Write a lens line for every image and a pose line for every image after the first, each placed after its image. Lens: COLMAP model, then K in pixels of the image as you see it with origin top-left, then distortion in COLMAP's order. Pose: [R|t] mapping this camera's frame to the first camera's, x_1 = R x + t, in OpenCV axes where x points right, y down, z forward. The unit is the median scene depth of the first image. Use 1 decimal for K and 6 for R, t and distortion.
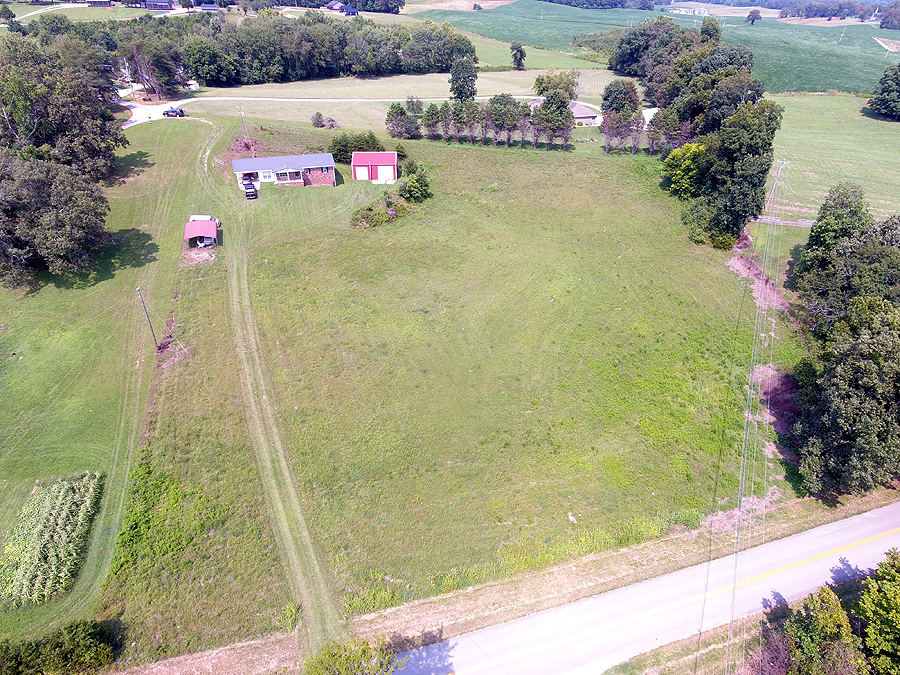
lens RADIAL K [[530.1, 0, 469.3], [0, 530.1, 339.0], [0, 0, 1]] dist [0.009589, -0.012018]
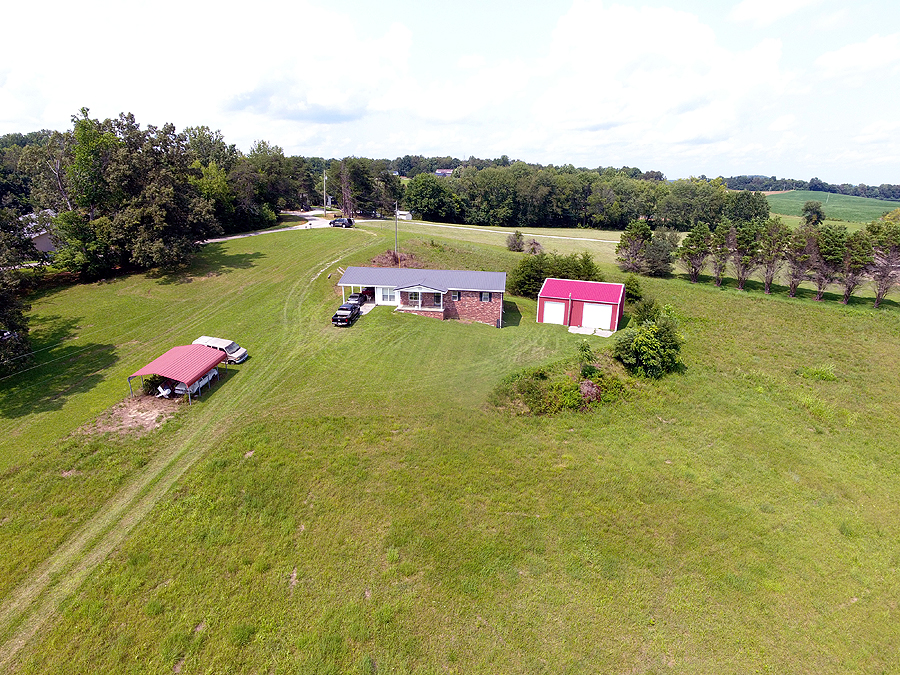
lens RADIAL K [[530.1, 0, 469.3], [0, 530.1, 339.0], [0, 0, 1]] dist [0.009589, -0.012018]
pose [[0.903778, 0.118834, -0.411175, -0.051558], [-0.240290, 0.935872, -0.257689, -0.123827], [0.354185, 0.331695, 0.874375, 0.497796]]
